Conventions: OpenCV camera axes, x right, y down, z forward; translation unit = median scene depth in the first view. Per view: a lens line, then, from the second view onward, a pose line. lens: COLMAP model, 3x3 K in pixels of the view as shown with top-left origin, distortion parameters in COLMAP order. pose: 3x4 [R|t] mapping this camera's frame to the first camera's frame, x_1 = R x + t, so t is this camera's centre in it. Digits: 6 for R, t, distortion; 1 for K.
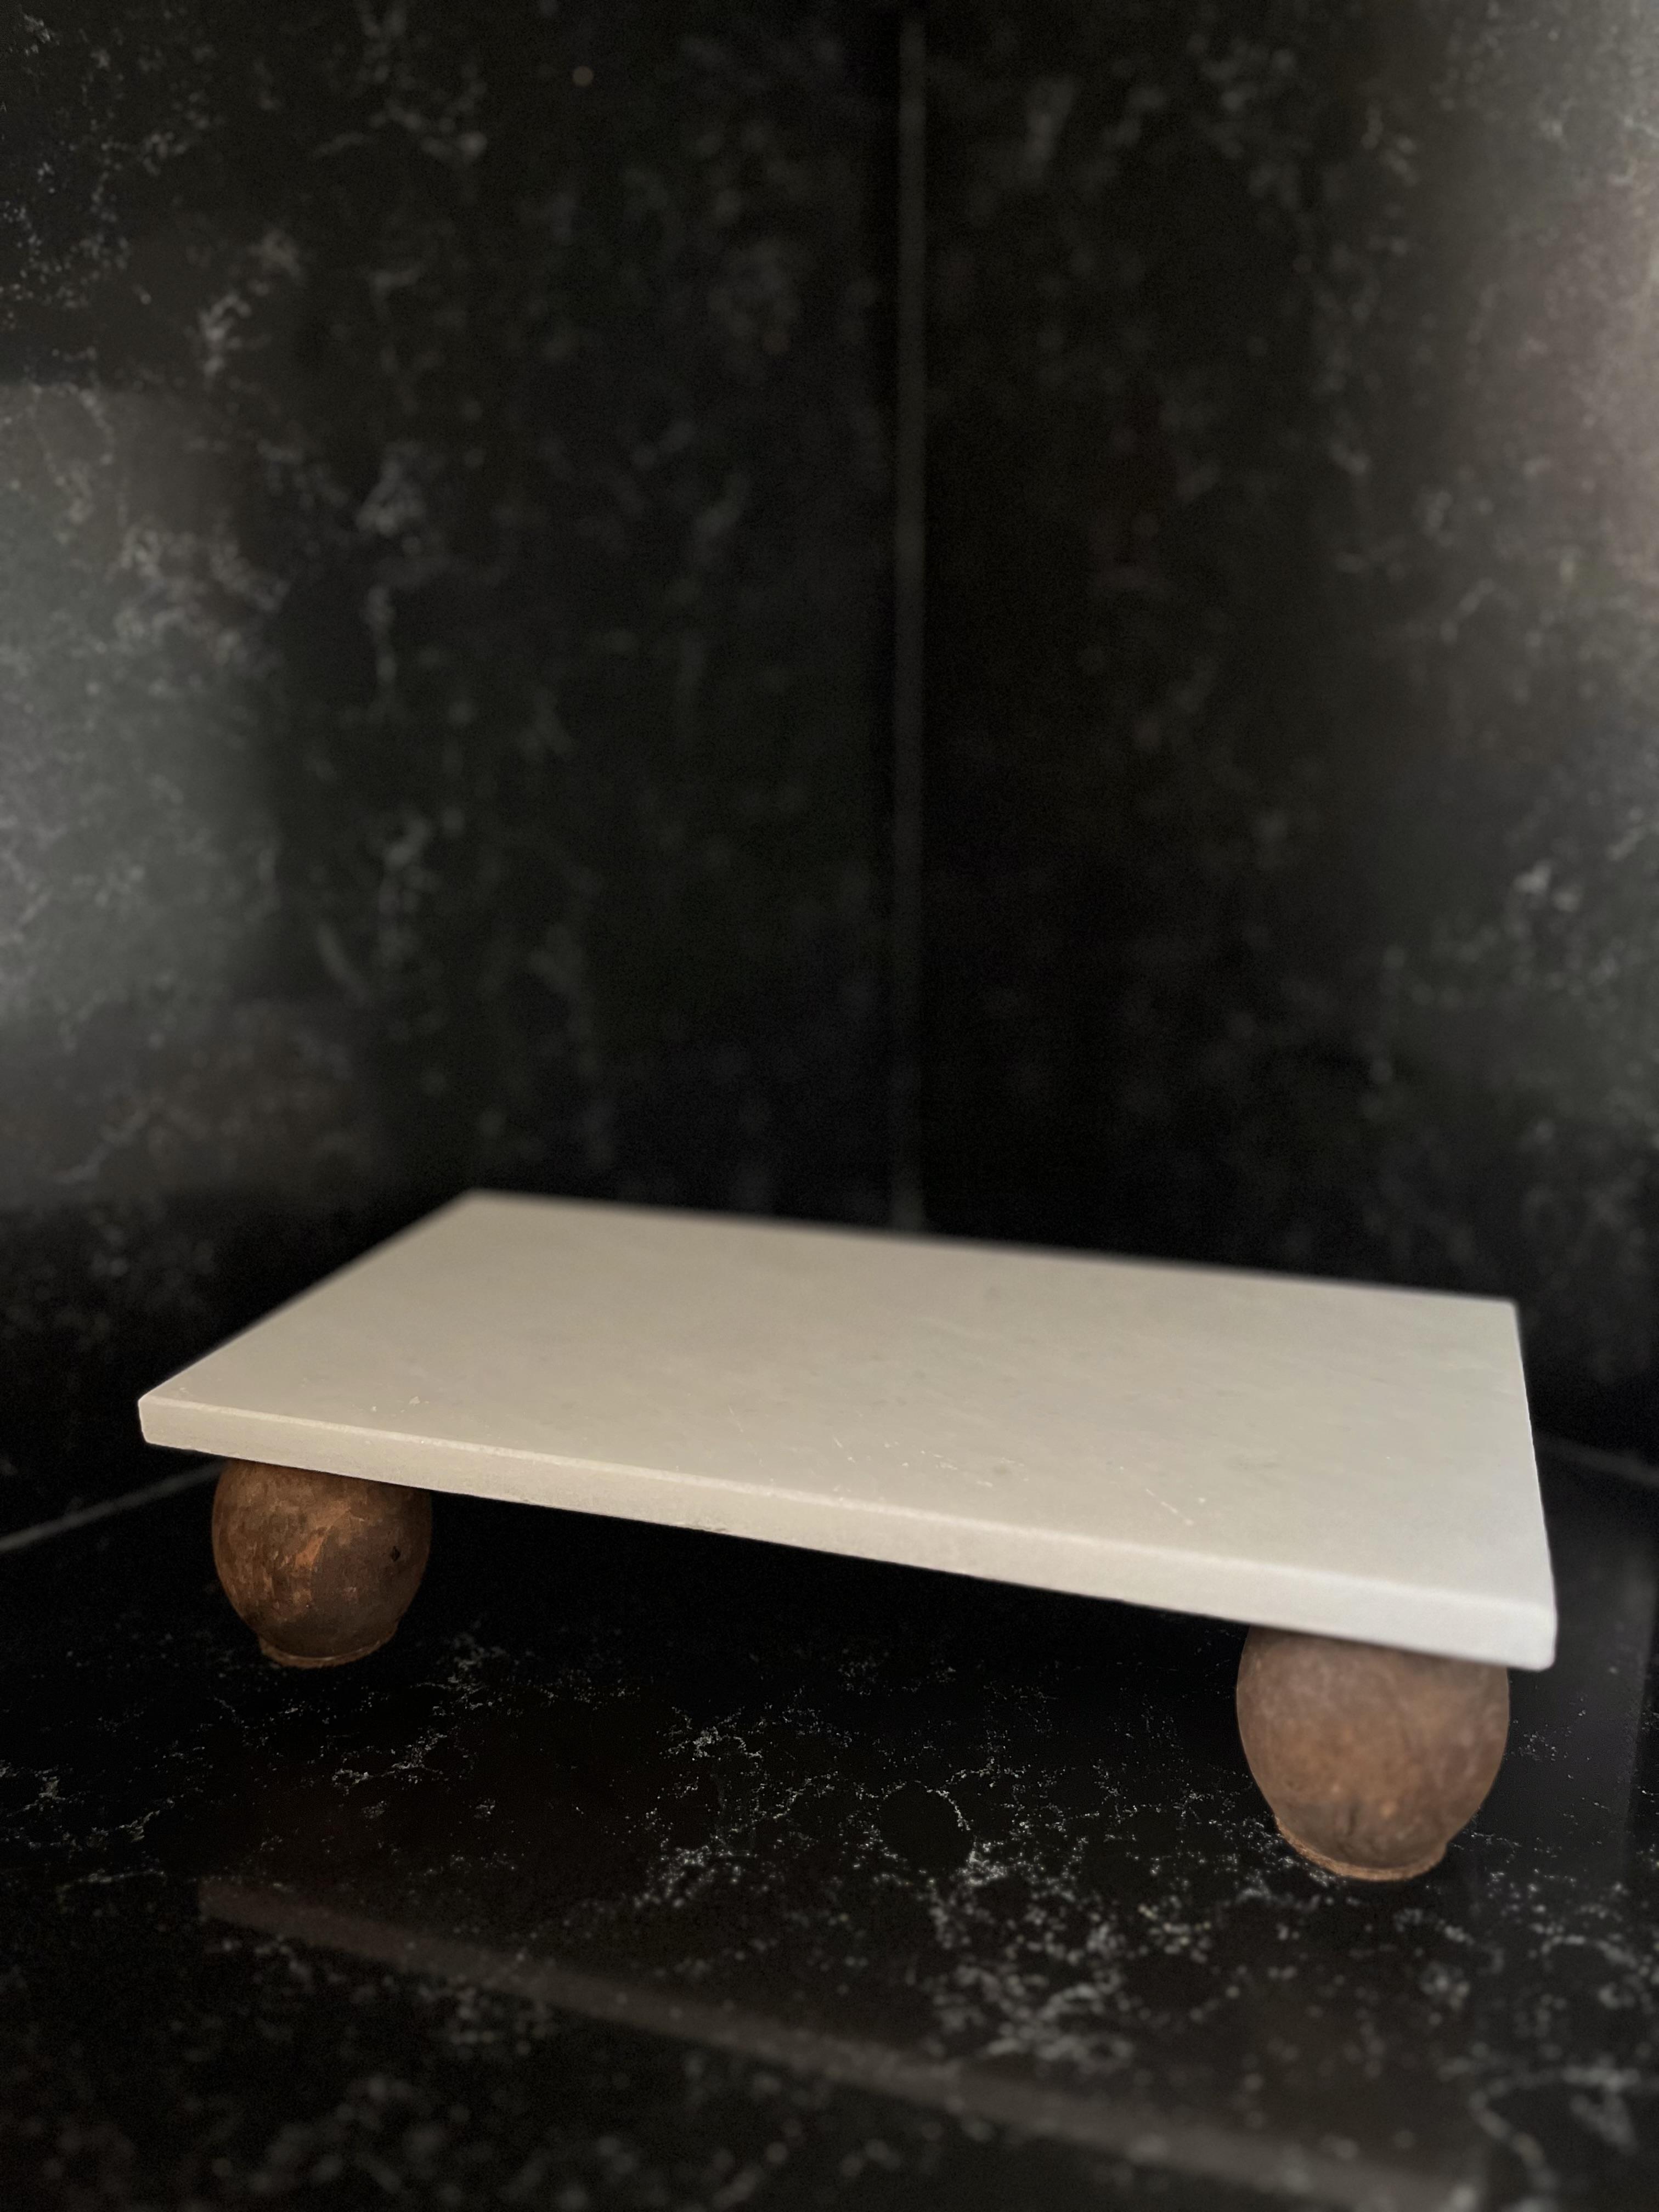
lens RADIAL K [[1662.1, 0, 845.6], [0, 1662.1, 1105.8], [0, 0, 1]] dist [0.065189, -0.106842]
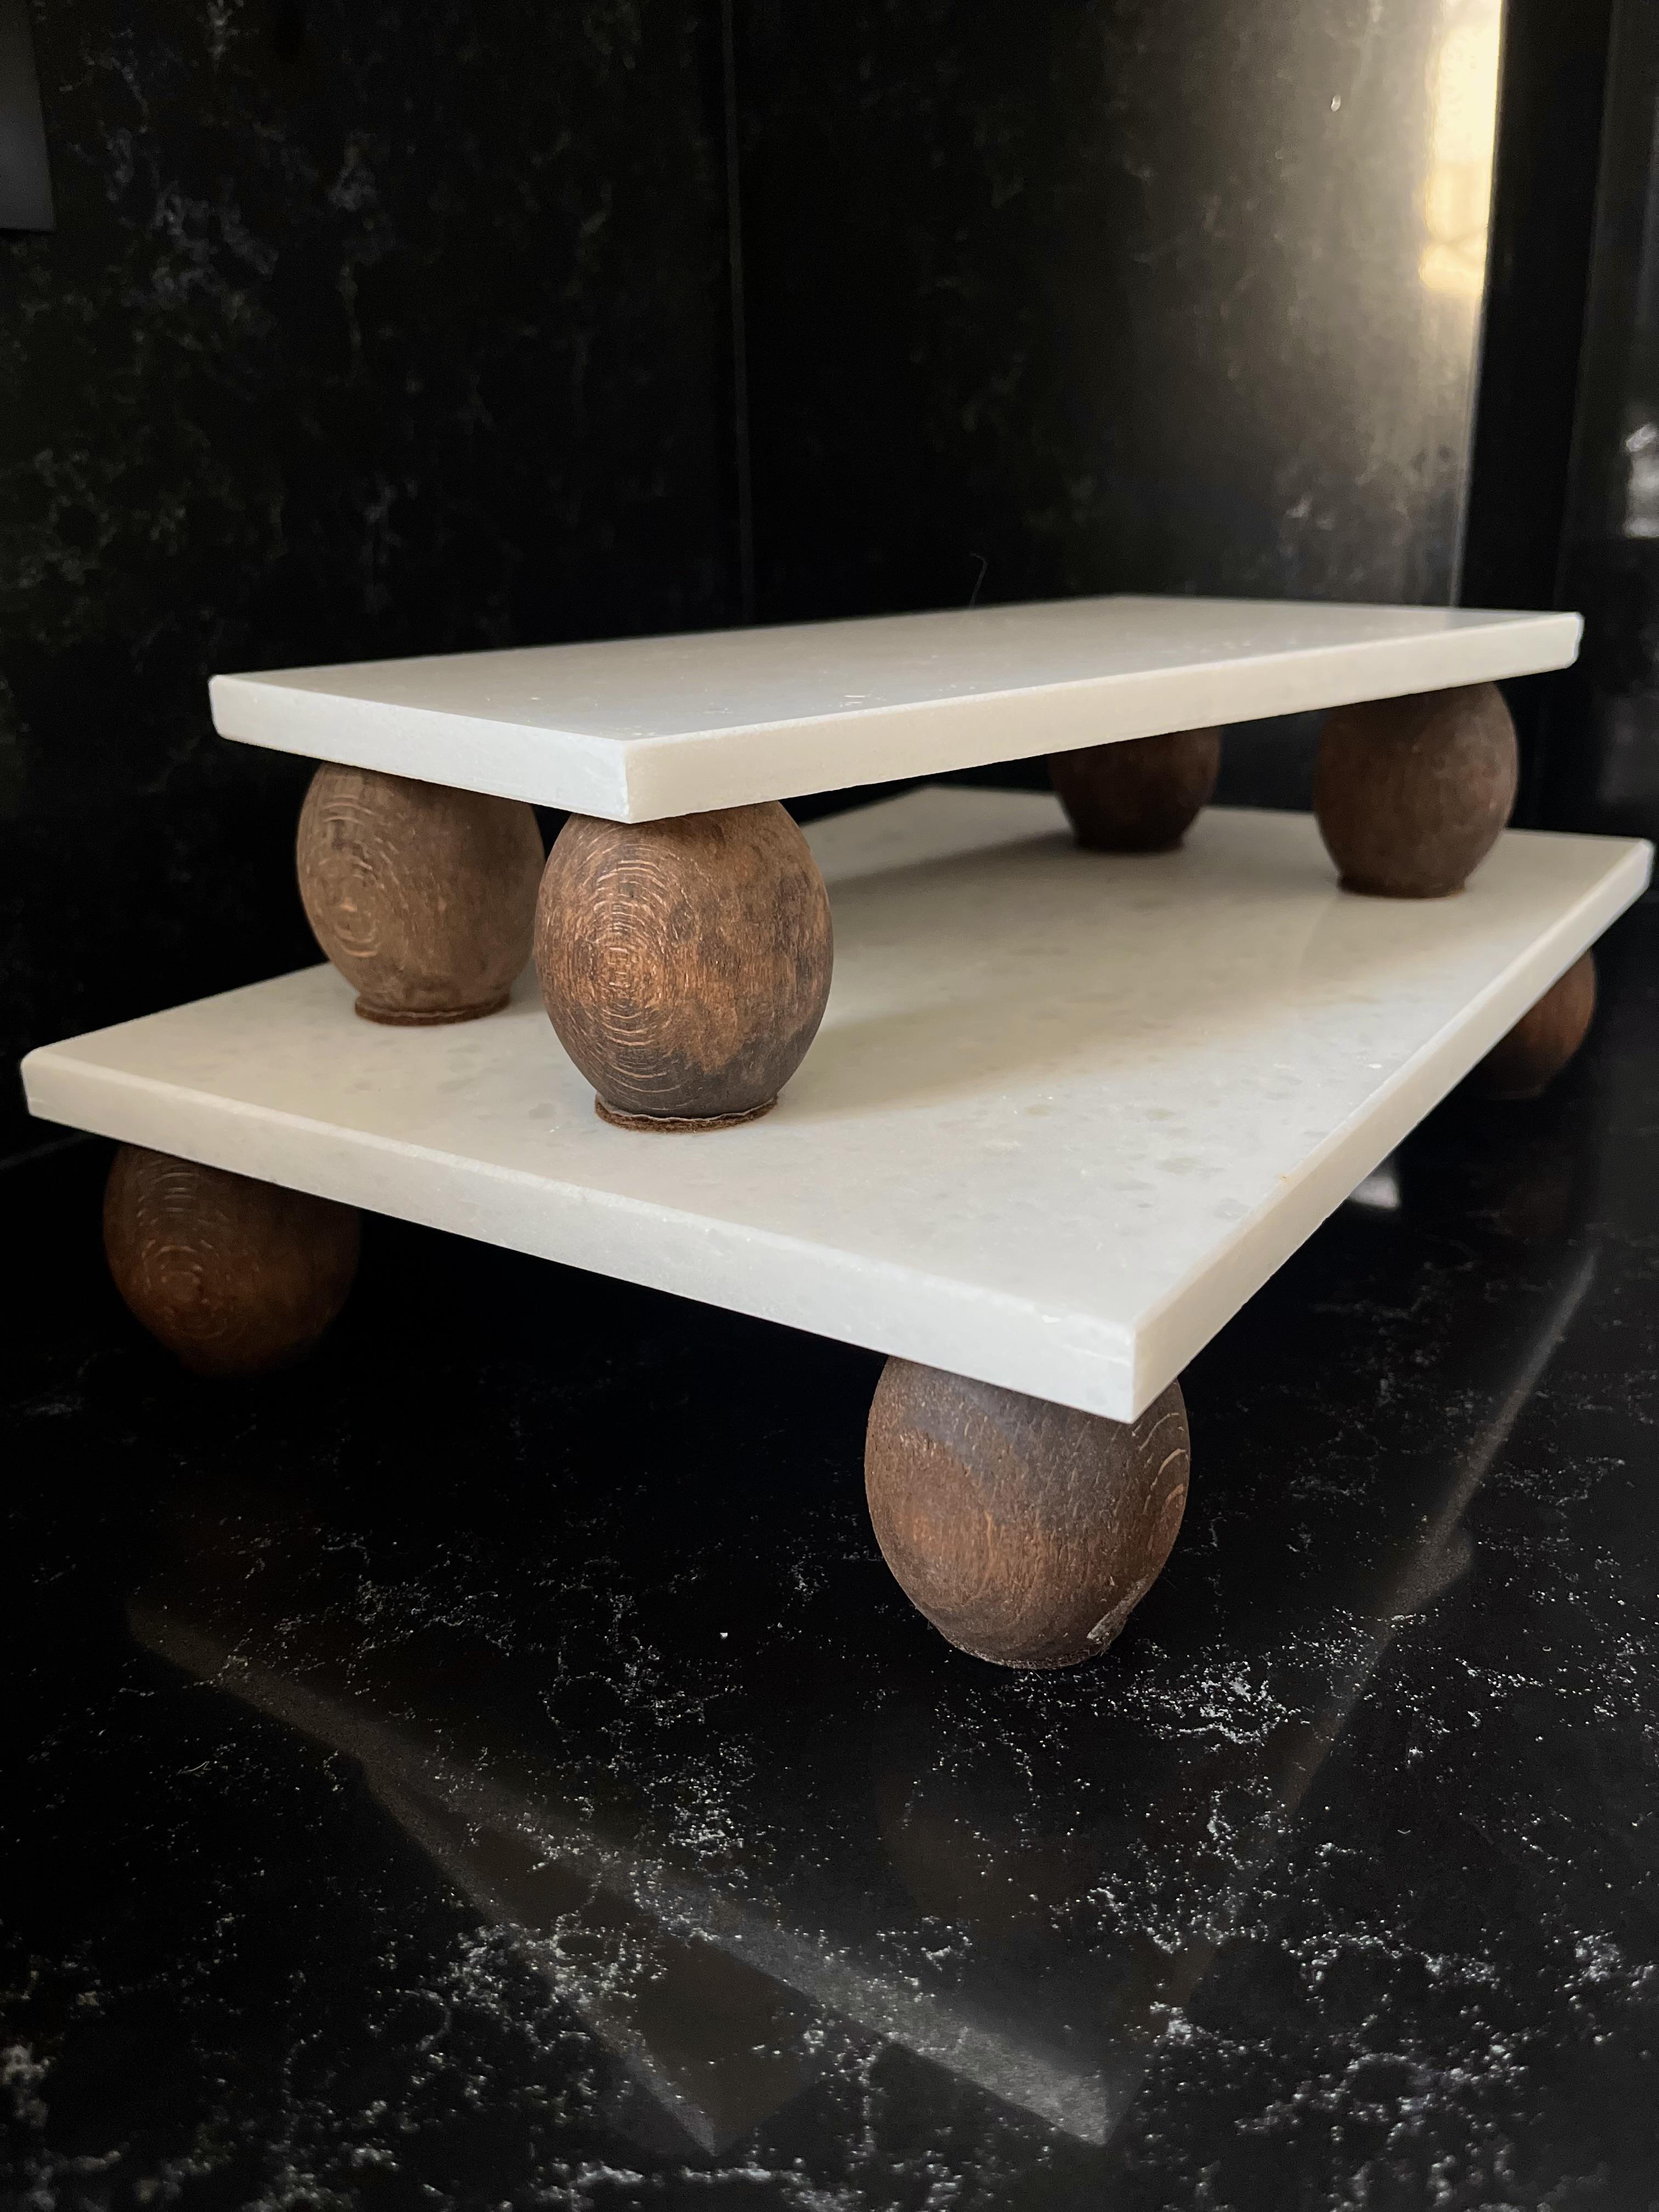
lens RADIAL K [[1662.1, 0, 820.1], [0, 1662.1, 1108.4], [0, 0, 1]] dist [0.065189, -0.106842]
pose [[0.970657, -0.096436, 0.220283, -0.273607], [0.079247, 0.993173, 0.085597, 0.181914], [-0.227034, -0.065628, 0.971673, -0.199479]]
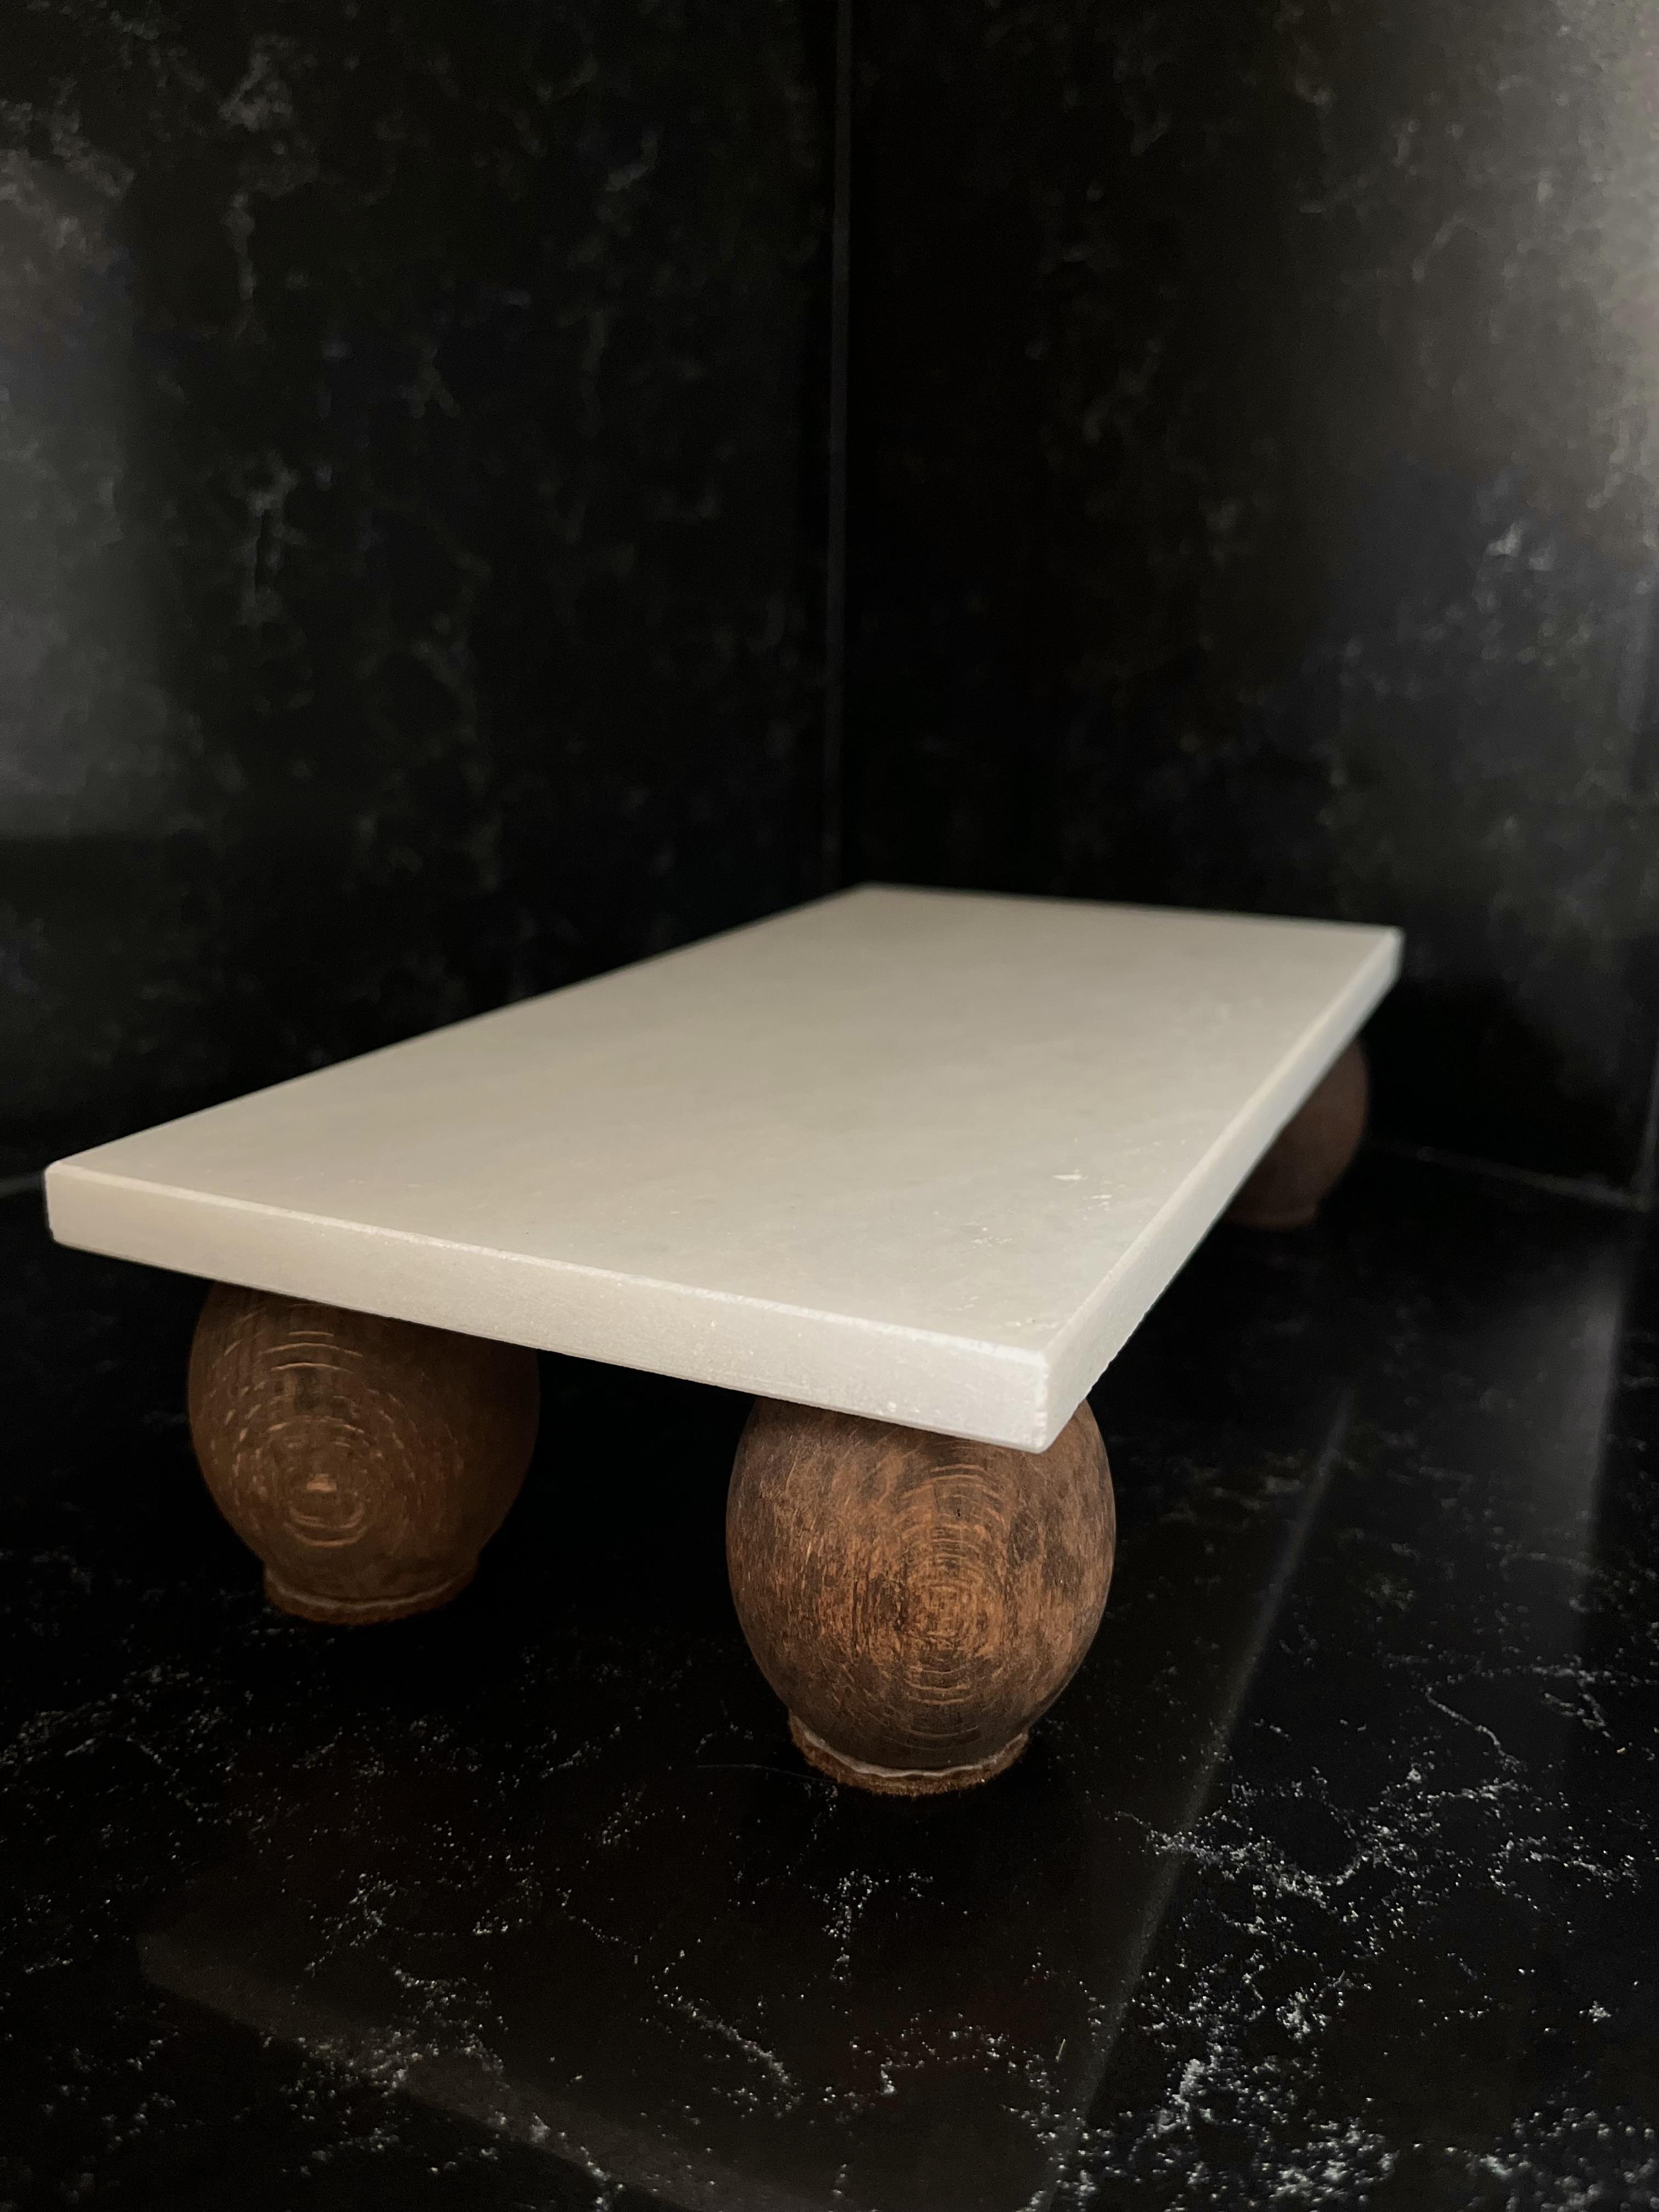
lens RADIAL K [[1662.1, 0, 842.3], [0, 1662.1, 1114.9], [0, 0, 1]] dist [0.065189, -0.106842]
pose [[0.999507, 0.013642, 0.028272, 0.025517], [-0.014194, 0.999711, 0.019421, 0.164730], [-0.027999, -0.019813, 0.999412, 0.082607]]
